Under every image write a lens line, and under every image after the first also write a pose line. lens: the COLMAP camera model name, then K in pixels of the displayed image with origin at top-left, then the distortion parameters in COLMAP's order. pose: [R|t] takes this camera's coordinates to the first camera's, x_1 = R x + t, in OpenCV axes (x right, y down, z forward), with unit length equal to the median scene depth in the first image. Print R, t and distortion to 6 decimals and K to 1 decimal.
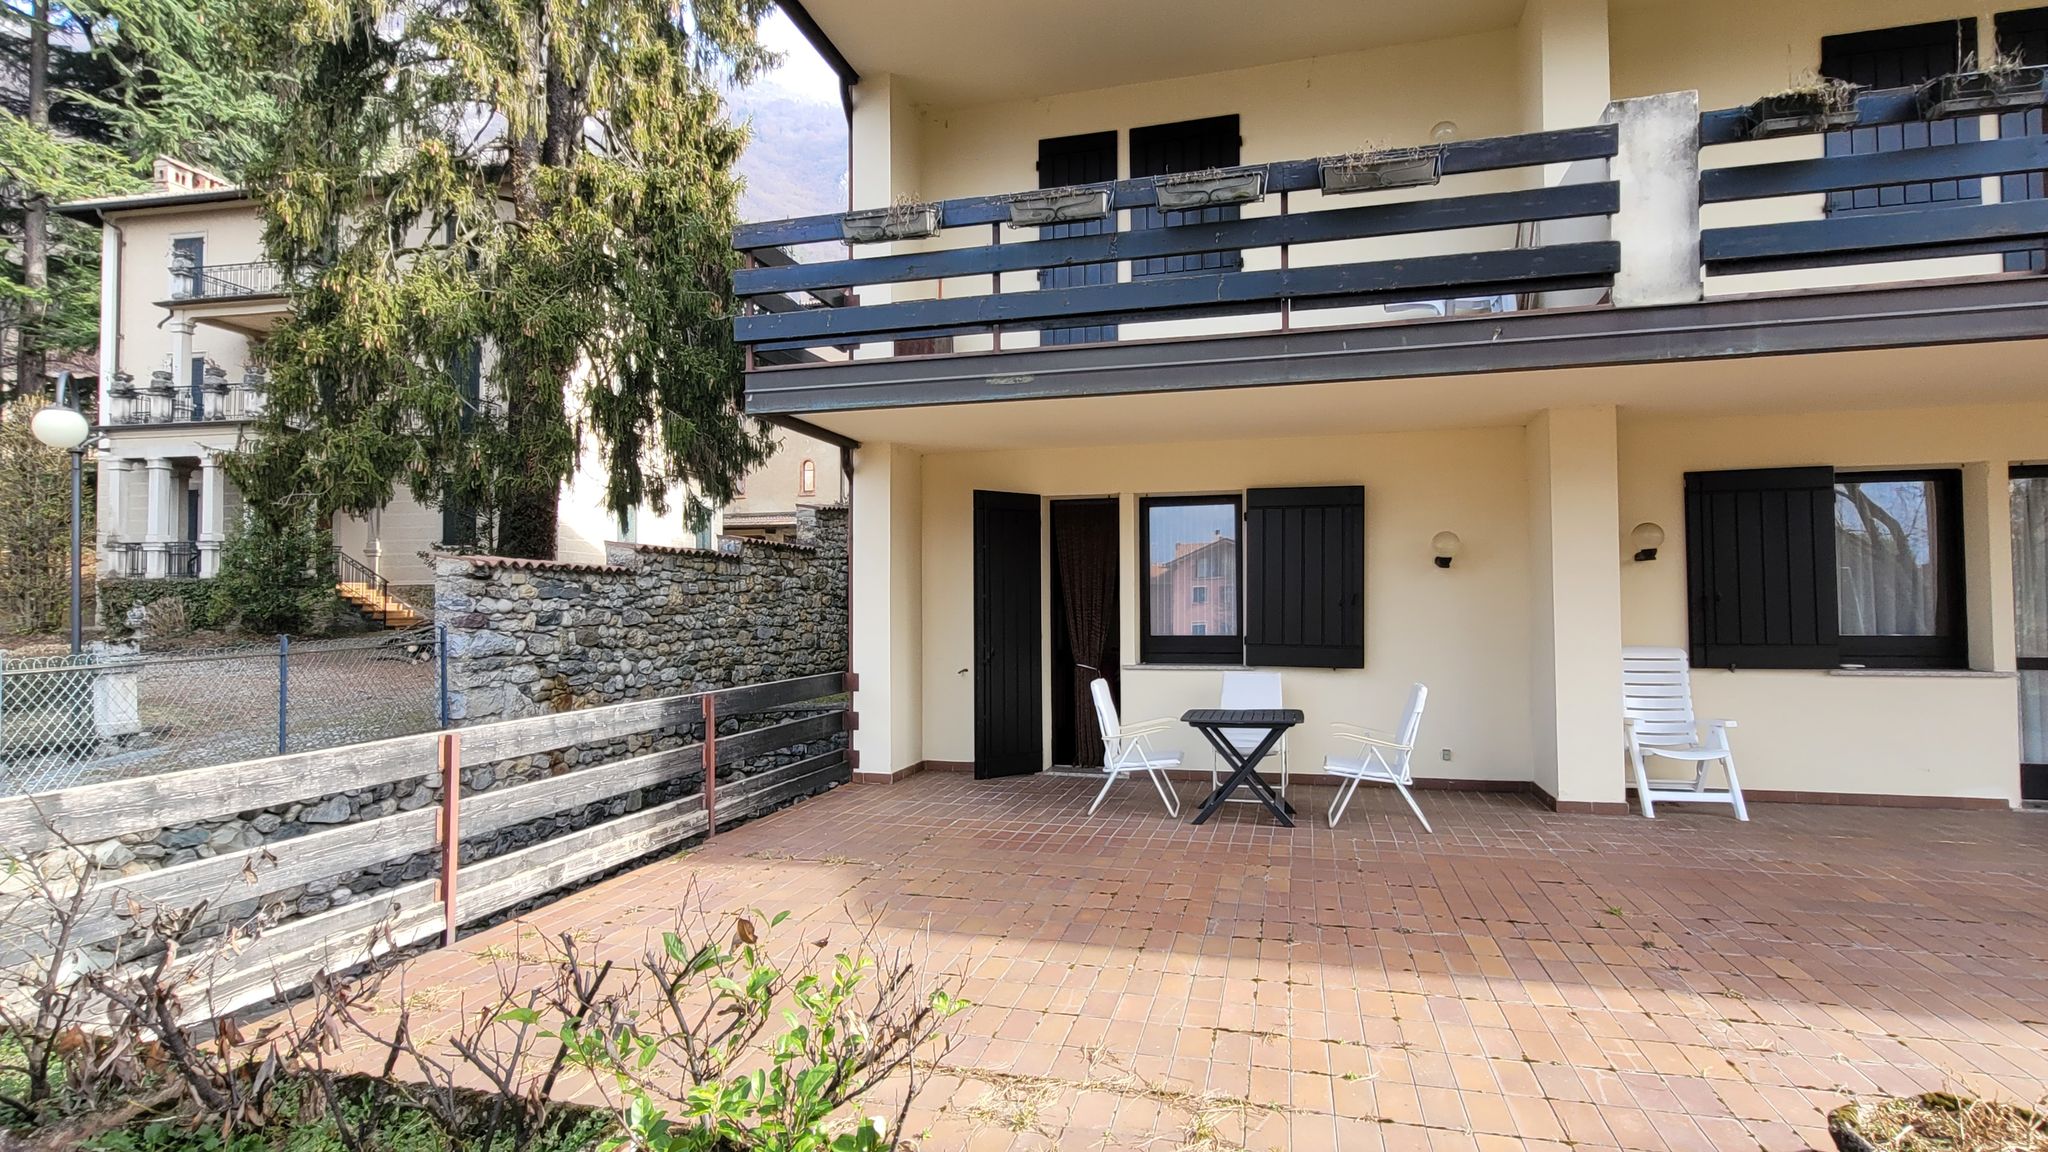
lens RADIAL K [[1007.6, 0, 1024.0], [0, 1007.6, 576.0], [0, 0, 1]] dist [0.036599, -0.010075]
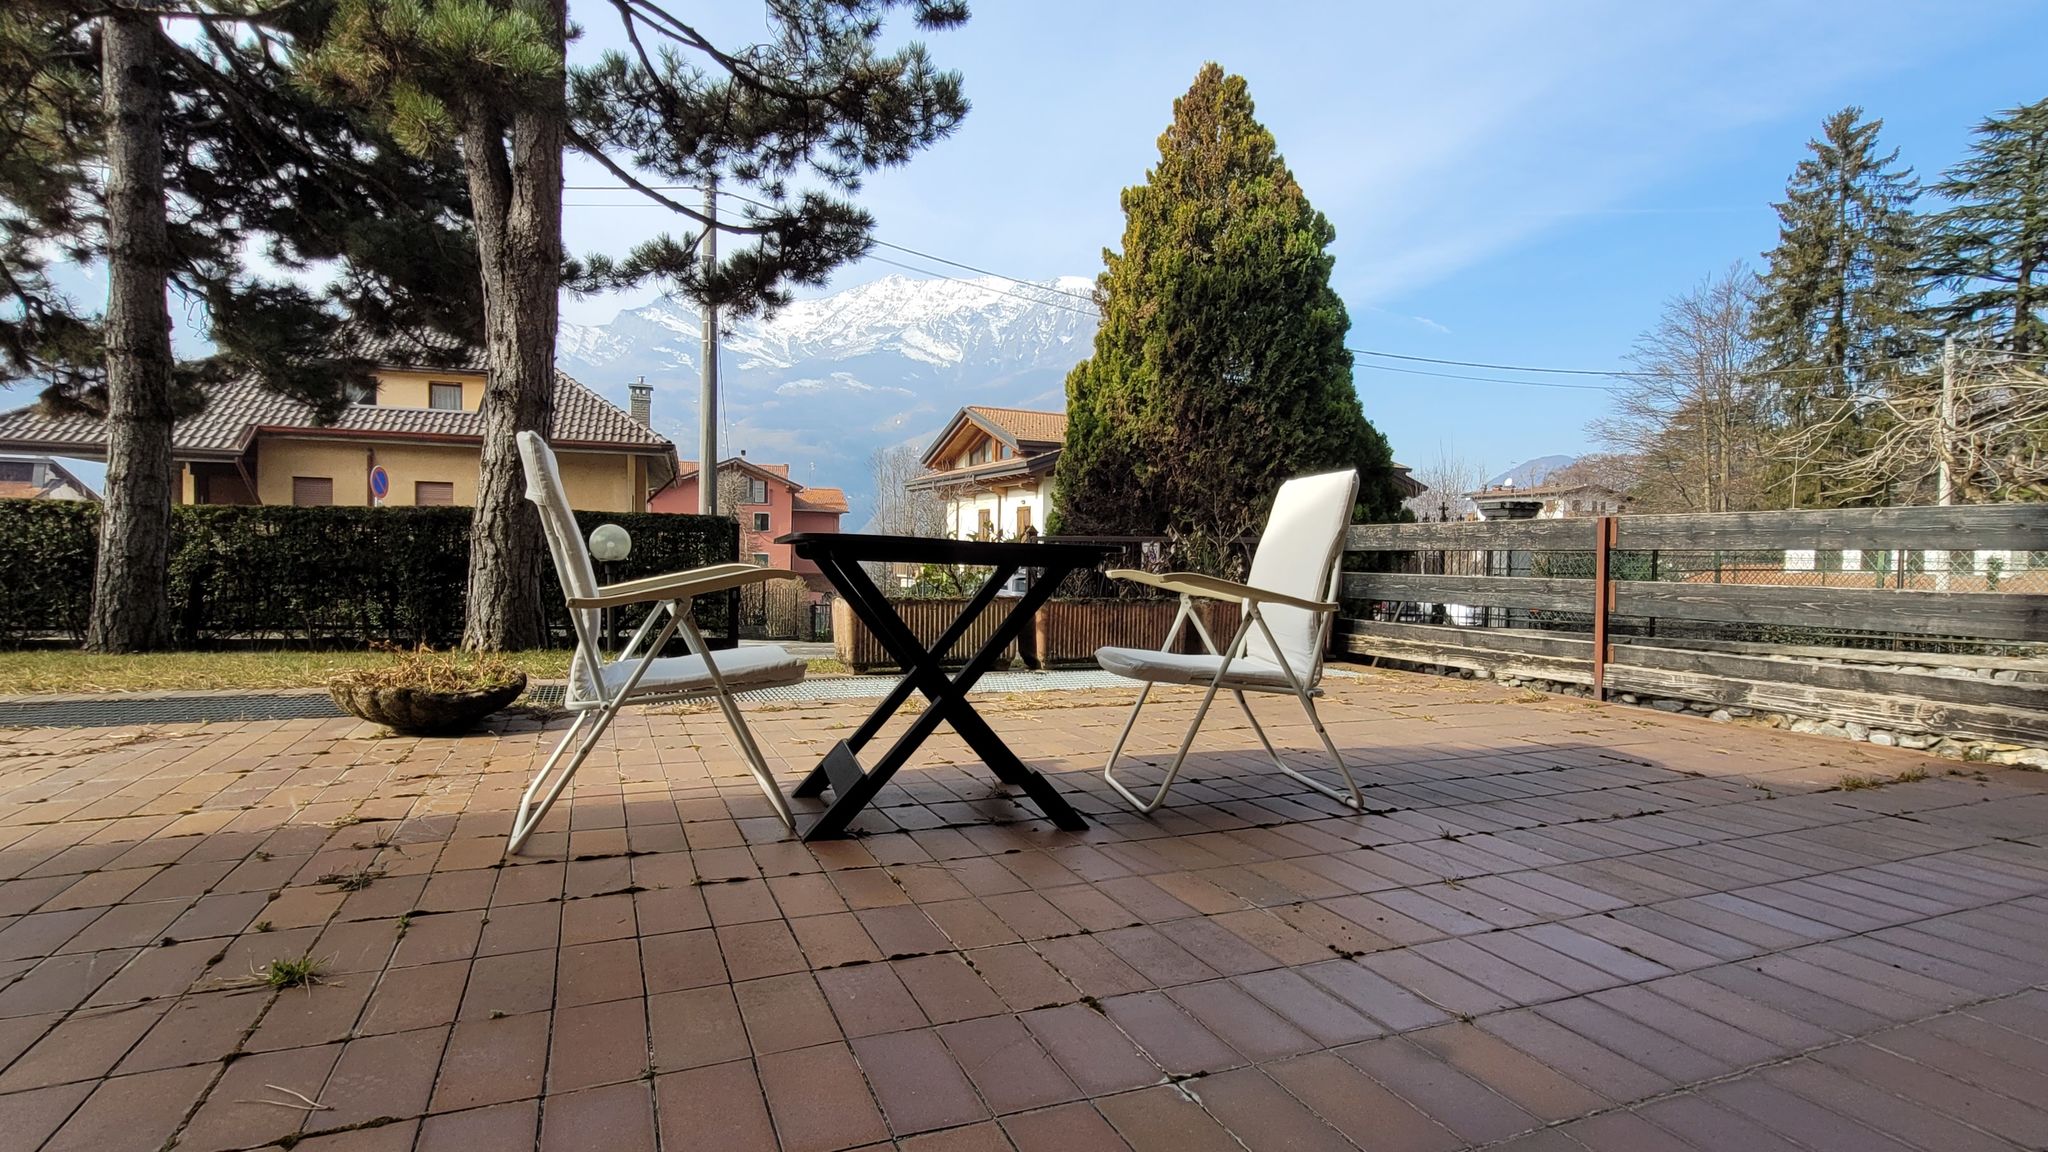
lens RADIAL K [[1007.6, 0, 1024.0], [0, 1007.6, 576.0], [0, 0, 1]] dist [0.036599, -0.010075]
pose [[-0.787705, 0.002765, -0.616046, 0.633450], [0.006446, 0.999972, -0.003754, 0.219201], [0.616018, -0.006928, -0.787701, 1.487281]]
